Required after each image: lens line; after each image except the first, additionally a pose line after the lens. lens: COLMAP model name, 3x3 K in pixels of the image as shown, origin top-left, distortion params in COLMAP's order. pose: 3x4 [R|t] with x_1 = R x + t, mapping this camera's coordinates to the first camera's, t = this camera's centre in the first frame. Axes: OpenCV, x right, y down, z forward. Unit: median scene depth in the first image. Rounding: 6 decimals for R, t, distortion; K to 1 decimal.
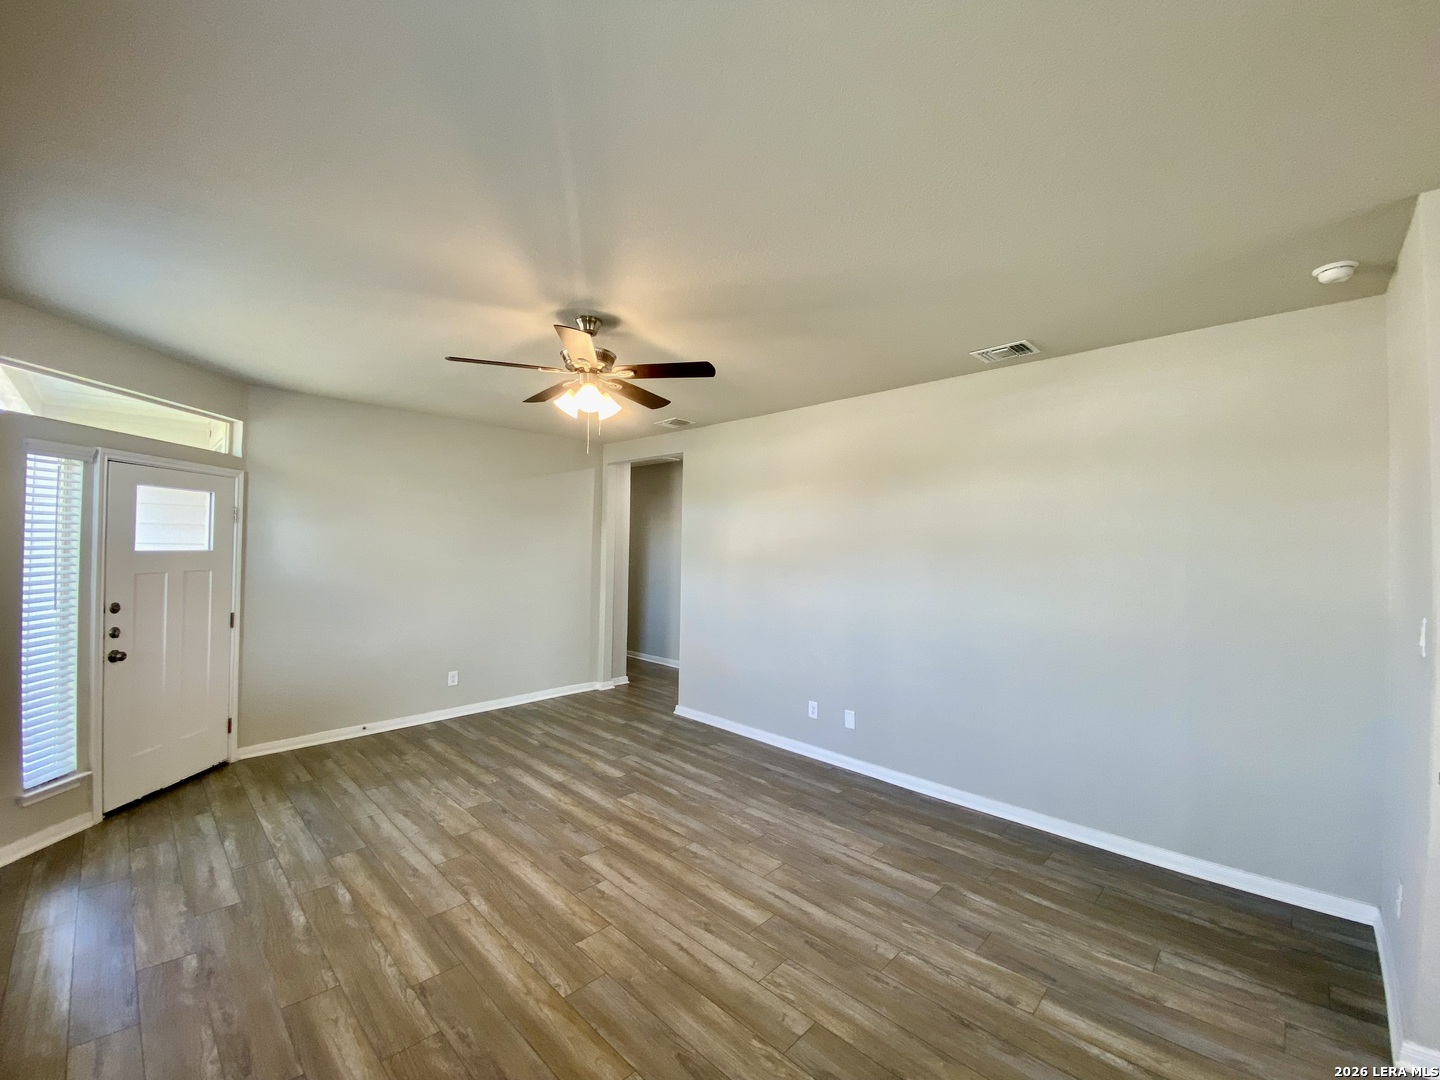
lens RADIAL K [[587.6, 0, 720.5], [0, 587.6, 536.8], [0, 0, 1]] dist [-0.024995, -0.001364]
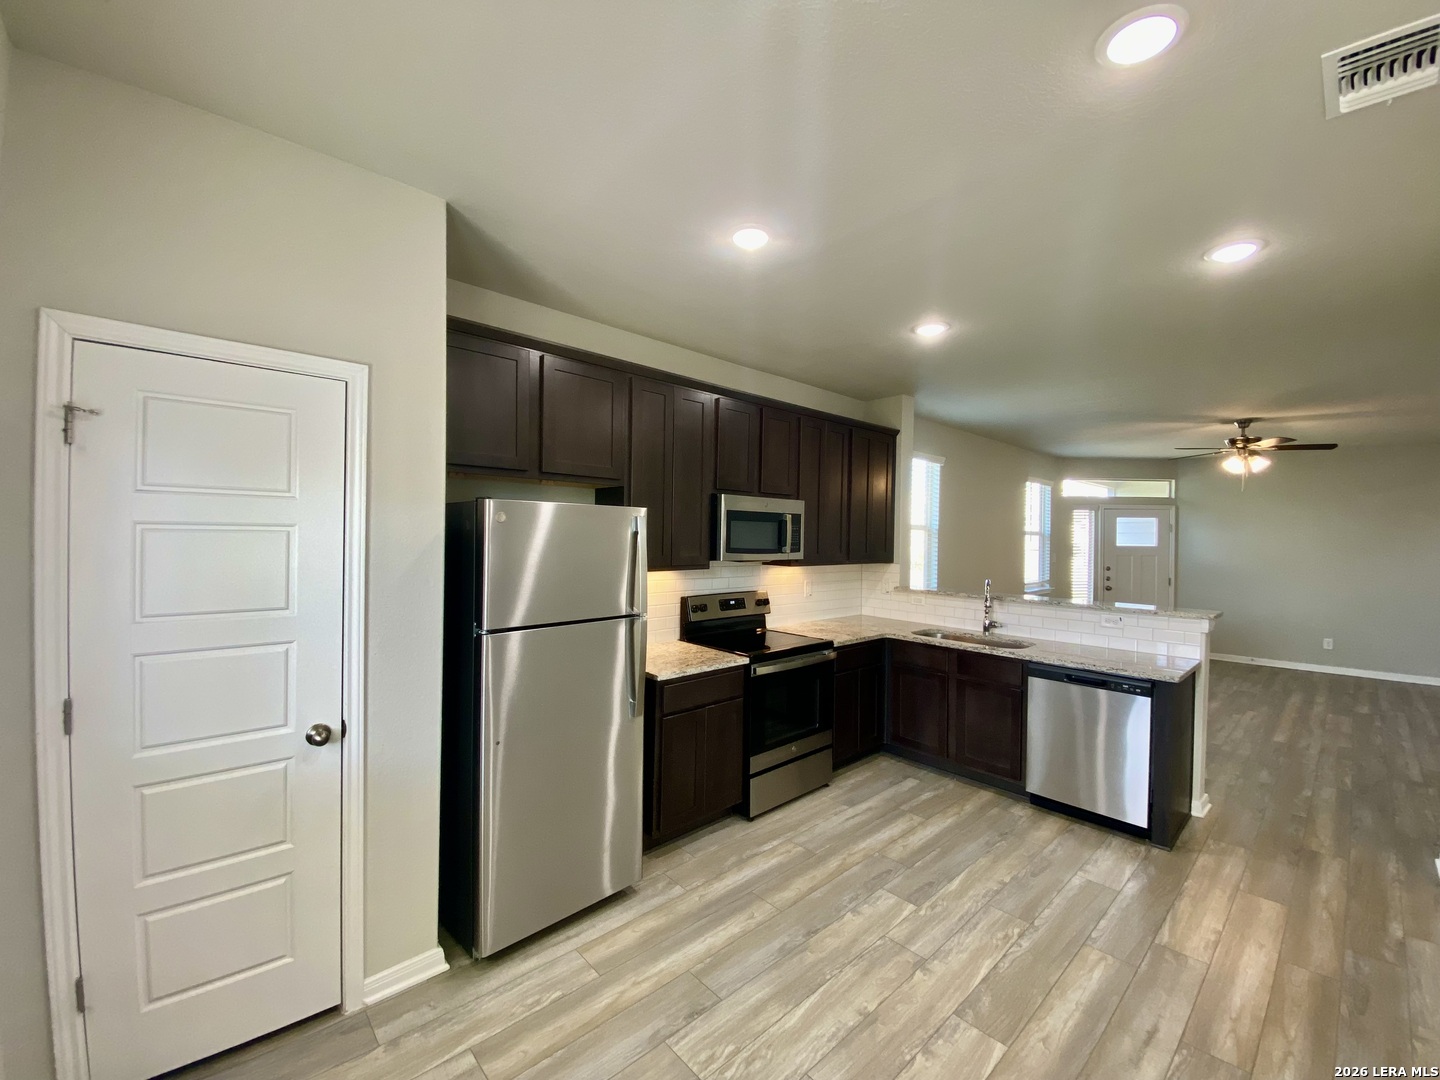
lens RADIAL K [[587.6, 0, 715.6], [0, 587.6, 538.6], [0, 0, 1]] dist [-0.024995, -0.001364]
pose [[-0.077933, -0.018696, -0.996783, 1.548701], [-0.000689, 0.999825, -0.018699, 0.042586], [0.996958, -0.000770, -0.077932, -0.487472]]
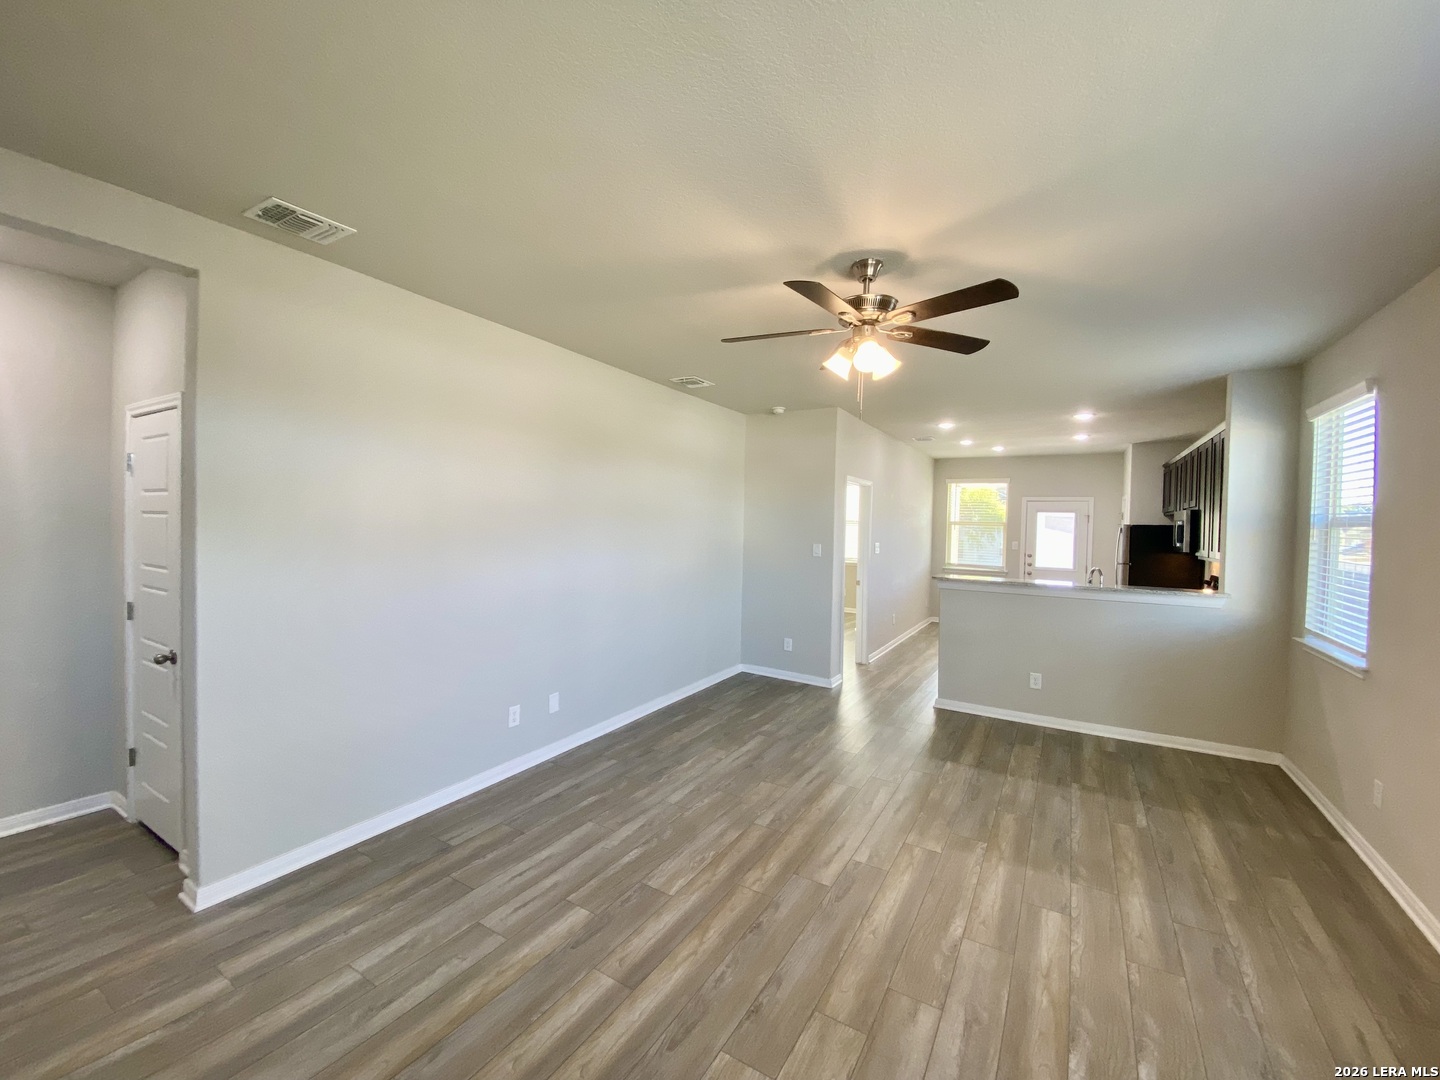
lens RADIAL K [[587.6, 0, 715.4], [0, 587.6, 538.8], [0, 0, 1]] dist [-0.024995, -0.001364]
pose [[-0.211965, -0.063776, 0.975194, -0.906426], [-0.029792, 0.997826, 0.058781, -0.008901], [-0.976823, -0.016594, -0.213405, 1.210762]]
